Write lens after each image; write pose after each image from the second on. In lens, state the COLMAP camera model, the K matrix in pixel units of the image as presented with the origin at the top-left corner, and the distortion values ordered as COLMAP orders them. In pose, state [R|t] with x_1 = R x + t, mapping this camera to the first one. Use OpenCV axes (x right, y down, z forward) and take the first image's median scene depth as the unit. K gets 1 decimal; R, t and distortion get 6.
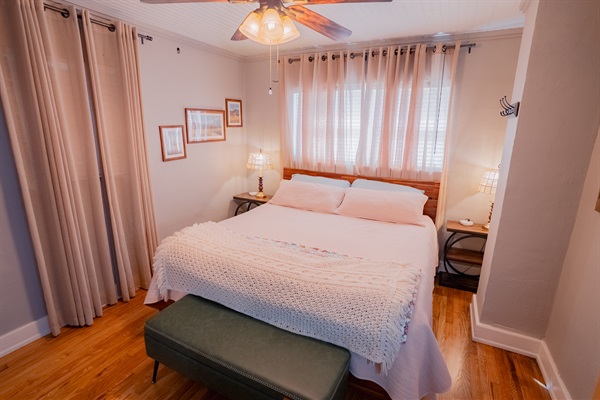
lens RADIAL K [[300.6, 0, 300.9], [0, 300.6, 200.6], [0, 0, 1]] dist [-0.068834, 0.028060]
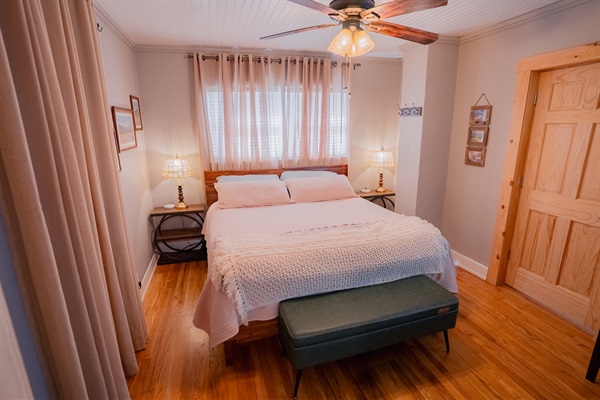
lens RADIAL K [[300.6, 0, 302.9], [0, 300.6, 202.2], [0, 0, 1]] dist [-0.068834, 0.028060]
pose [[0.716389, -0.192149, 0.670720, -0.558691], [0.188408, 0.978892, 0.079198, -0.036726], [-0.671780, 0.069633, 0.737471, 0.136731]]
